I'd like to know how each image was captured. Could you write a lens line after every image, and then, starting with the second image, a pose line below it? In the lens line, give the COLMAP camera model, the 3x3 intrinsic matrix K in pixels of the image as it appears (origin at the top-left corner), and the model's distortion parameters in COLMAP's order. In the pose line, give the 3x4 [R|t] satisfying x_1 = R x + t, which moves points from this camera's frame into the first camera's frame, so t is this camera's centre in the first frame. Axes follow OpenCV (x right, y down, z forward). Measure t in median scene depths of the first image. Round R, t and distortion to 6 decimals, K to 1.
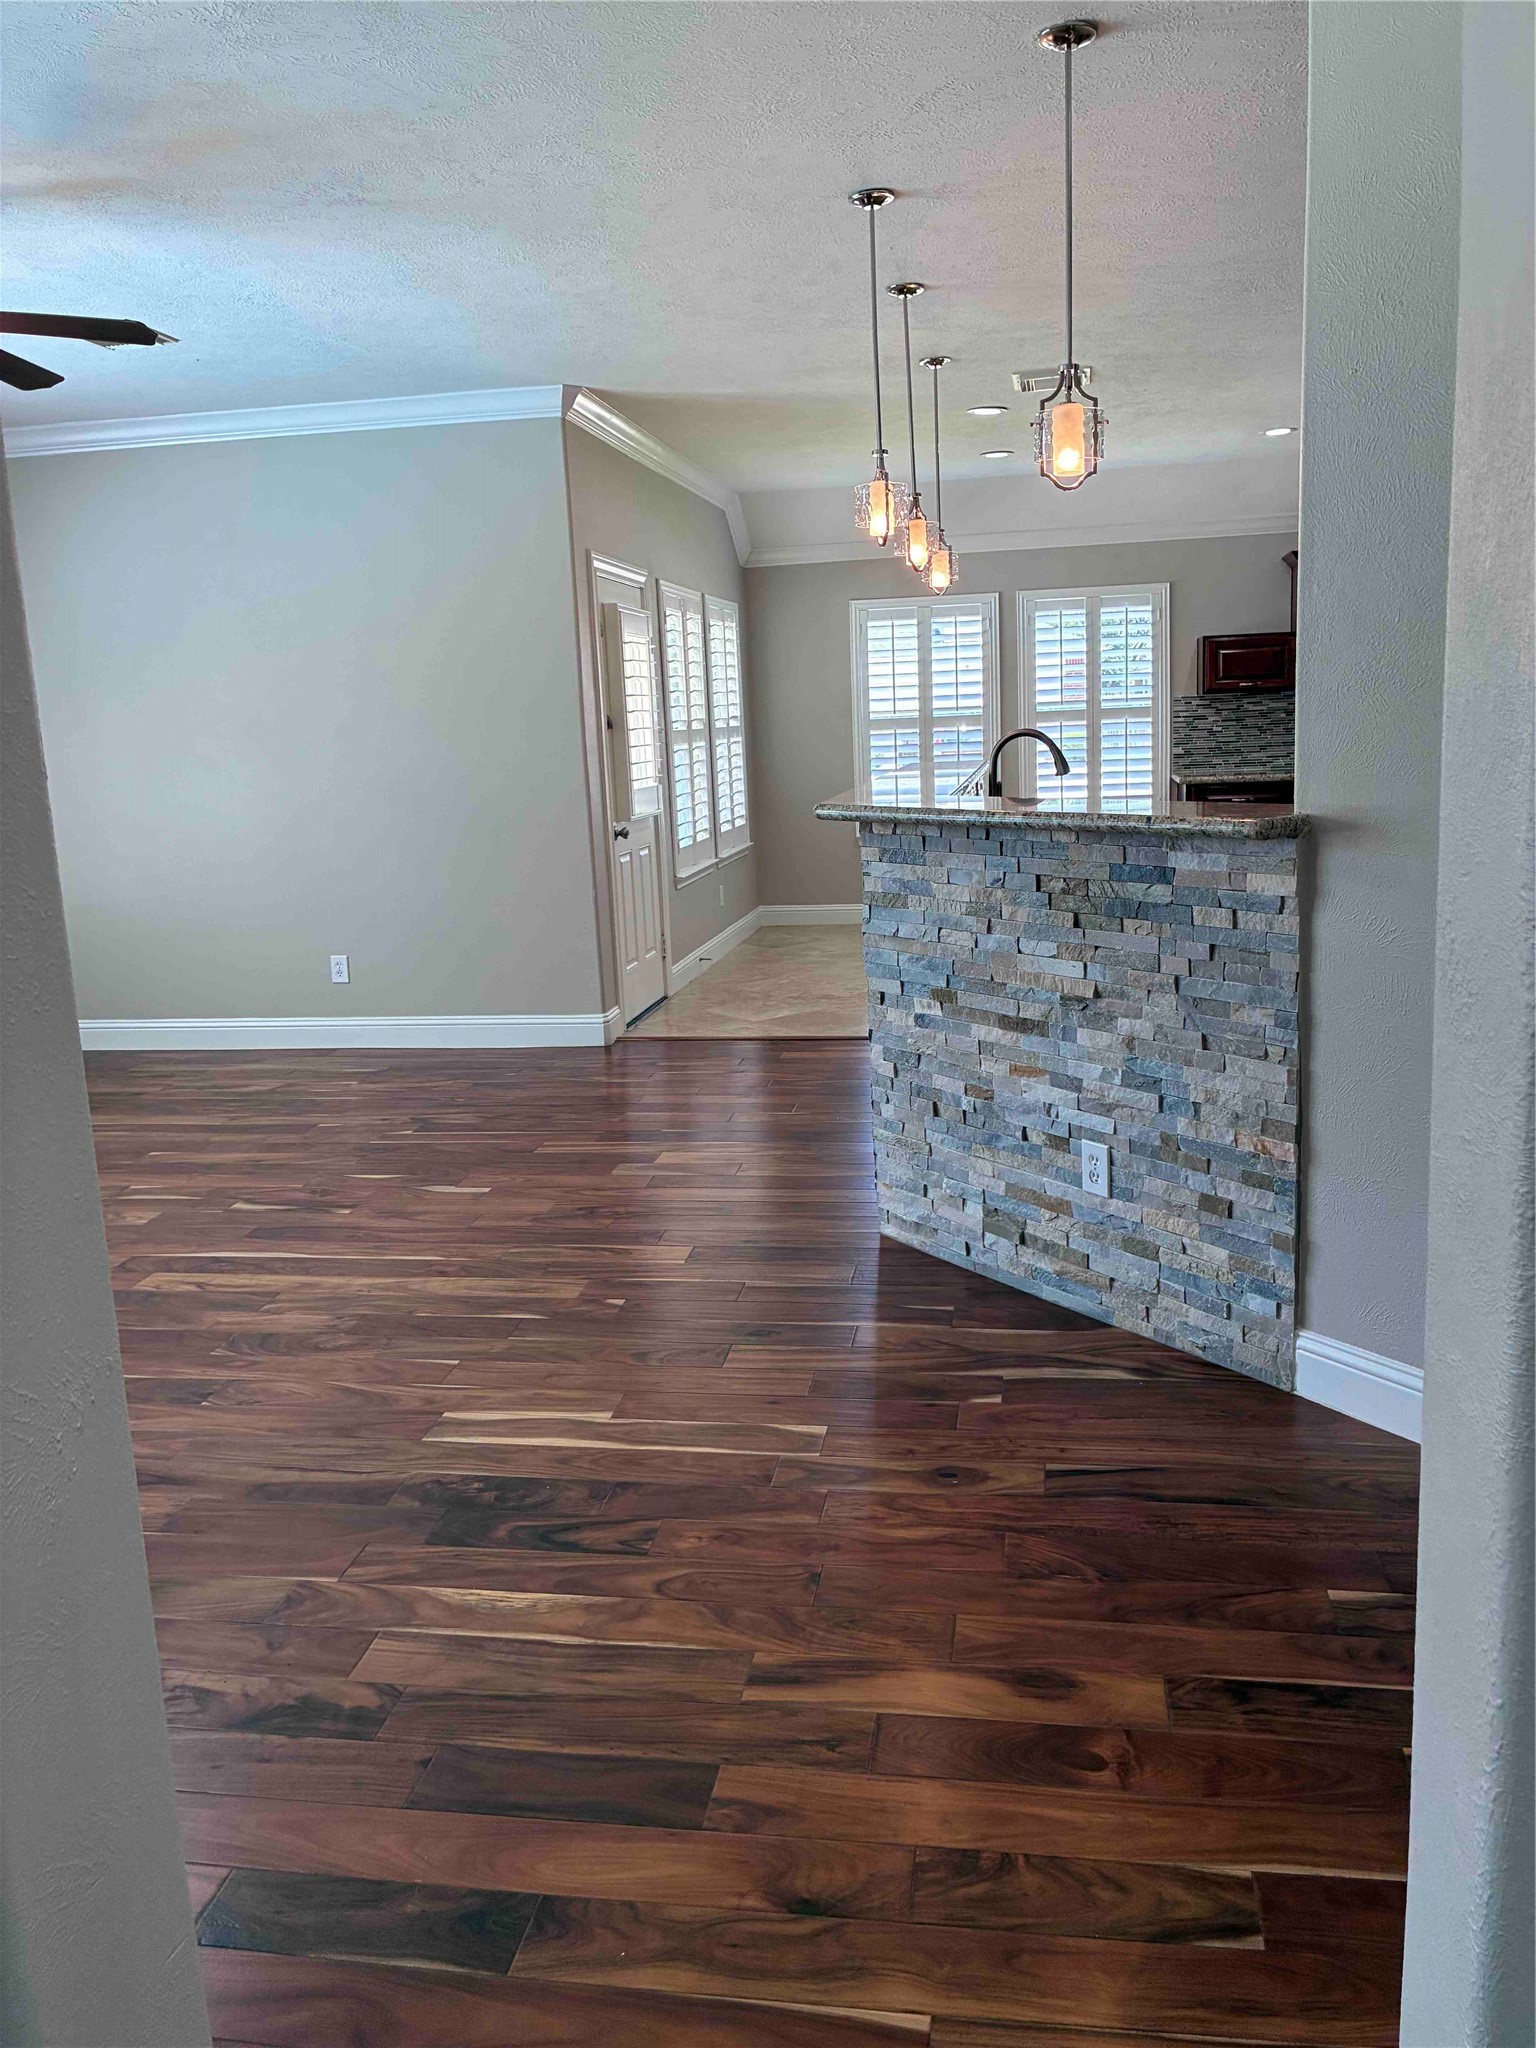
lens RADIAL K [[1566.4, 0, 778.6], [0, 1566.4, 1017.1], [0, 0, 1]] dist [0.009802, -0.004772]
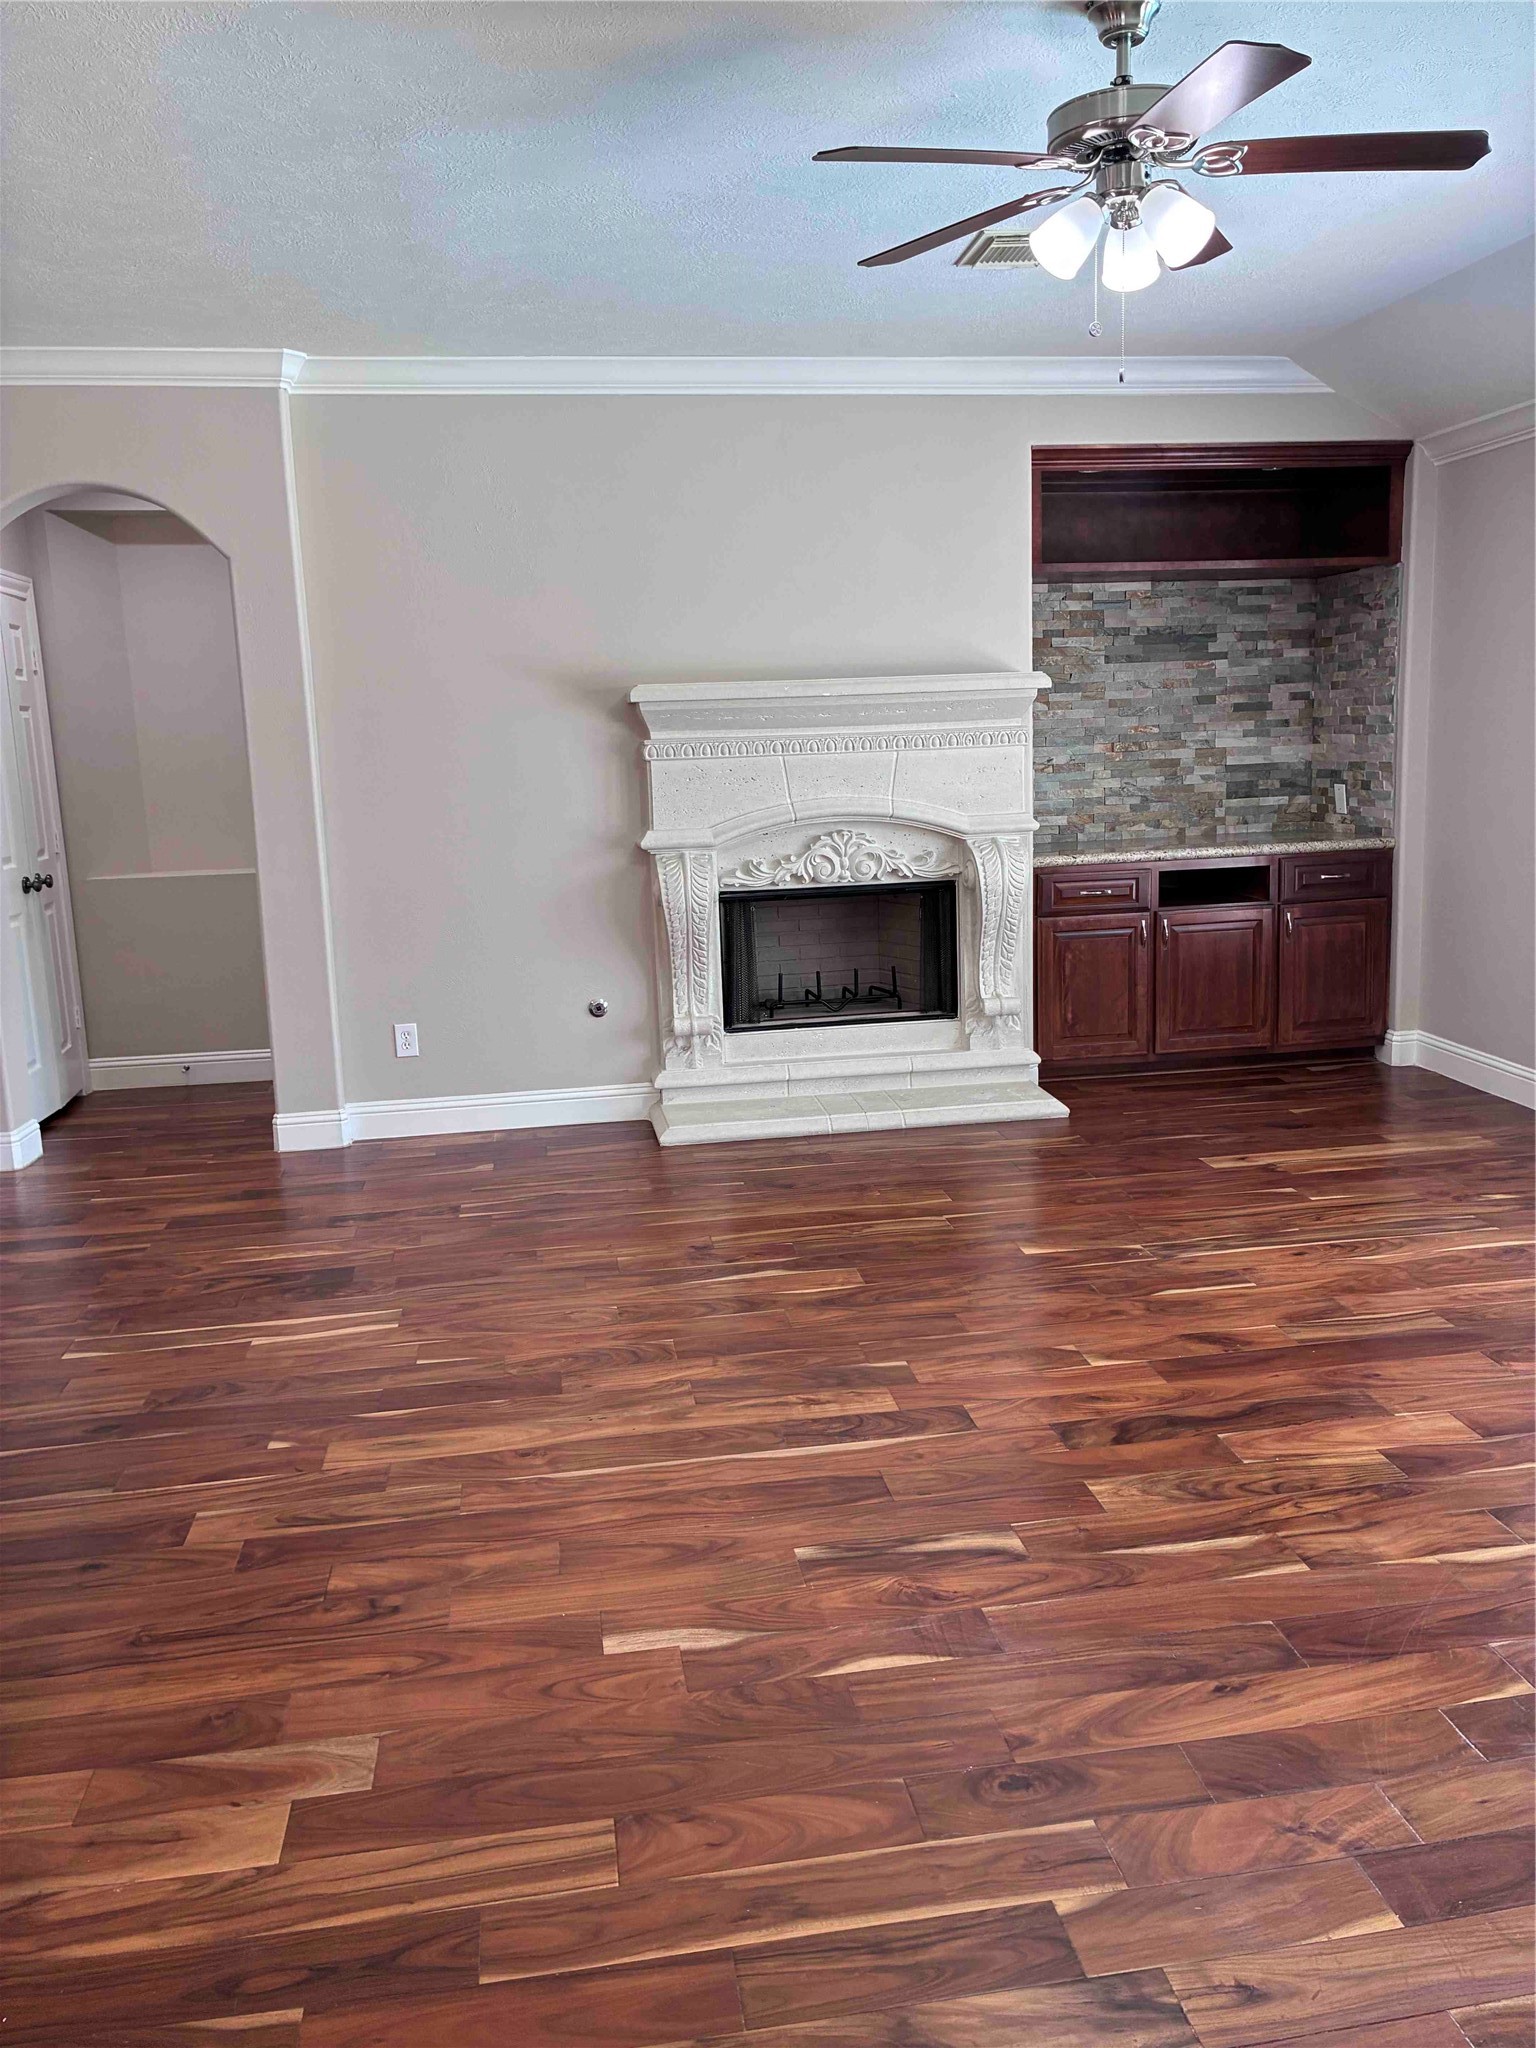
lens RADIAL K [[1554.0, 0, 760.1], [0, 1554.0, 1022.1], [0, 0, 1]] dist [0.005699, 0.002097]
pose [[-0.949569, 0.130806, -0.284972, -0.146706], [0.016519, 0.928438, 0.371121, -0.357666], [0.313124, 0.347697, -0.883776, 1.817368]]
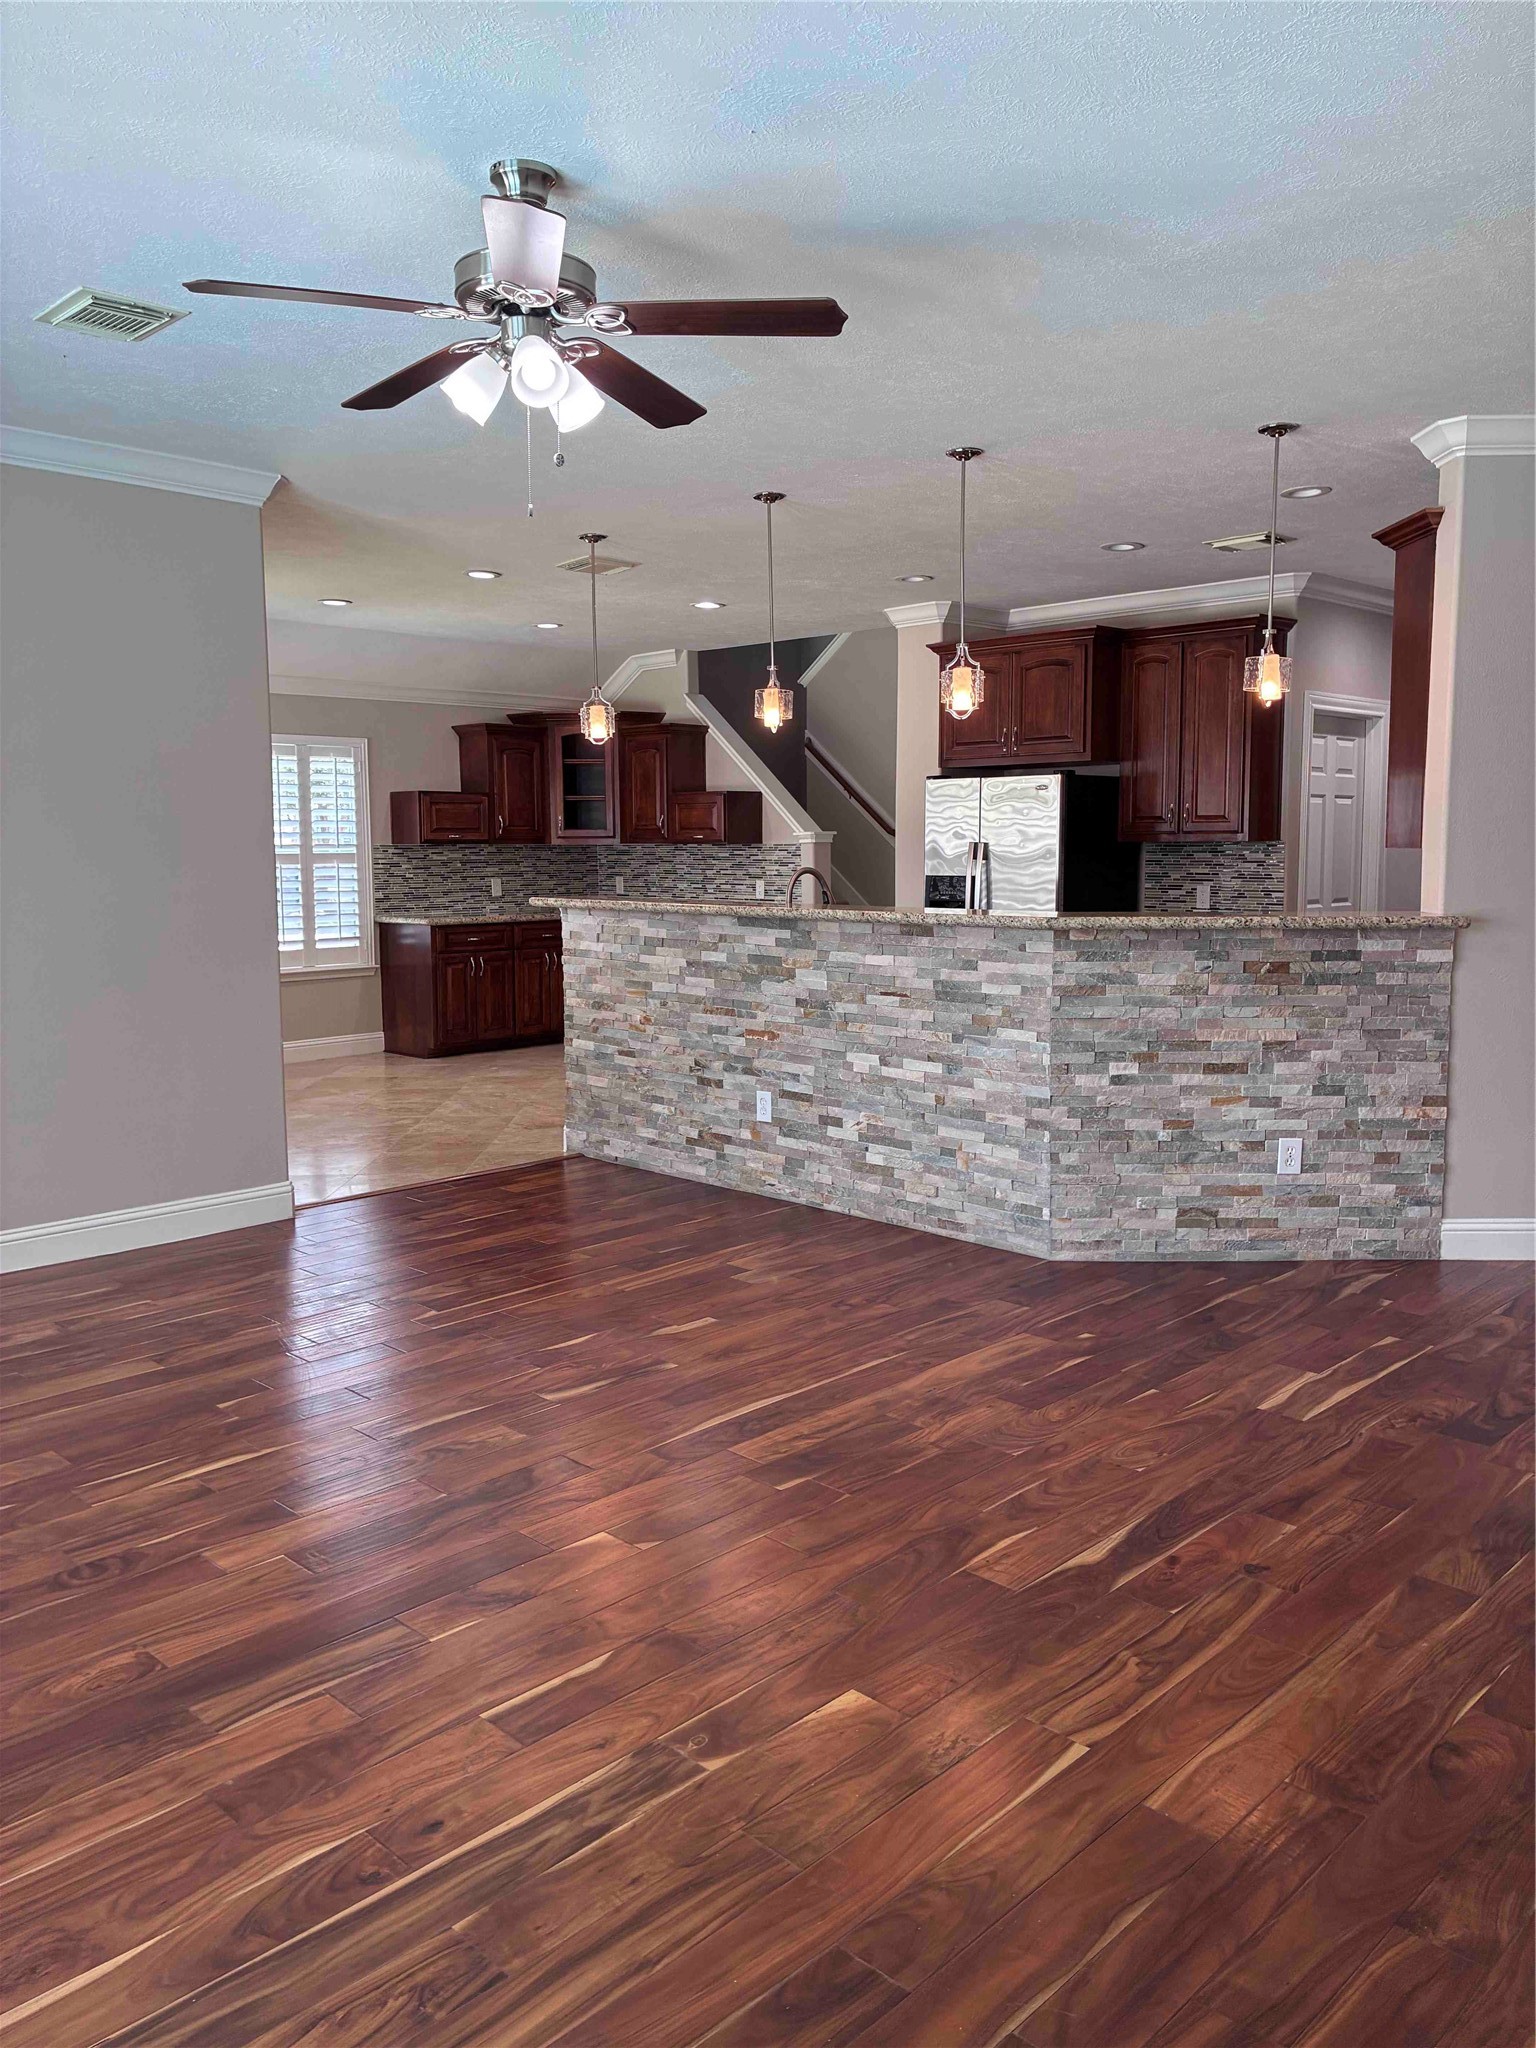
lens RADIAL K [[1566.4, 0, 778.6], [0, 1566.4, 1017.1], [0, 0, 1]] dist [0.009802, -0.004772]
pose [[0.571275, -0.052733, 0.819063, -1.227048], [0.135927, 0.990232, -0.031052, -0.051197], [-0.809425, 0.129072, 0.572863, 0.498806]]
